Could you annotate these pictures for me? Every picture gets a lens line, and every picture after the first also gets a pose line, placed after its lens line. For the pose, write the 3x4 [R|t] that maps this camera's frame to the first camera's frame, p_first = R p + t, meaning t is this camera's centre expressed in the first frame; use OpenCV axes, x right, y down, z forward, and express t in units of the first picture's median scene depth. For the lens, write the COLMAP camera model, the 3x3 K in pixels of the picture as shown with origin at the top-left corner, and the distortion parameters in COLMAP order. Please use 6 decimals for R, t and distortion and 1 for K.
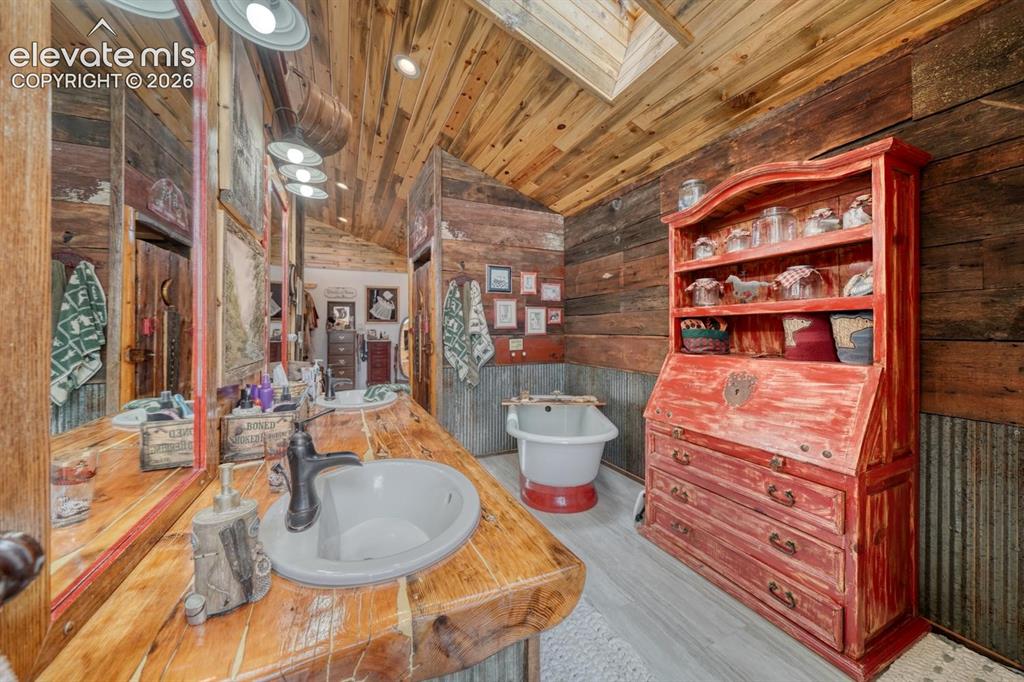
lens RADIAL K [[359.0, 0, 507.9], [0, 359.0, 330.6], [0, 0, 1]] dist [-0.006711, 0.000156]
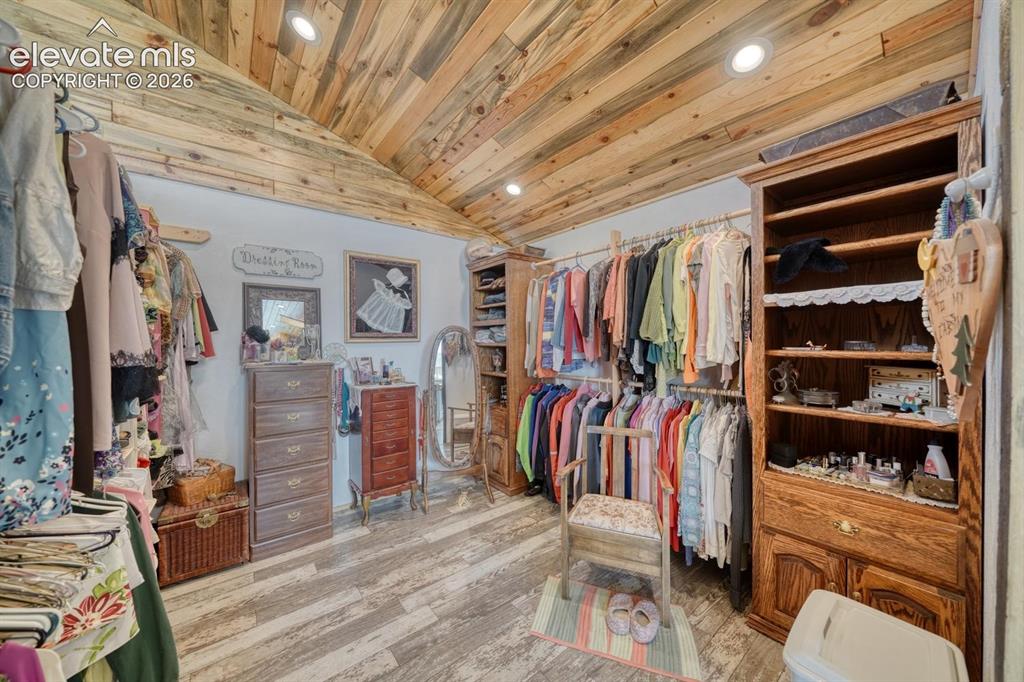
lens RADIAL K [[359.0, 0, 512.6], [0, 359.0, 344.9], [0, 0, 1]] dist [-0.006711, 0.000156]
pose [[0.968732, -0.003136, 0.248091, -0.326307], [0.001092, 0.999964, 0.008376, -0.021549], [-0.248108, -0.007843, 0.968701, 0.576063]]
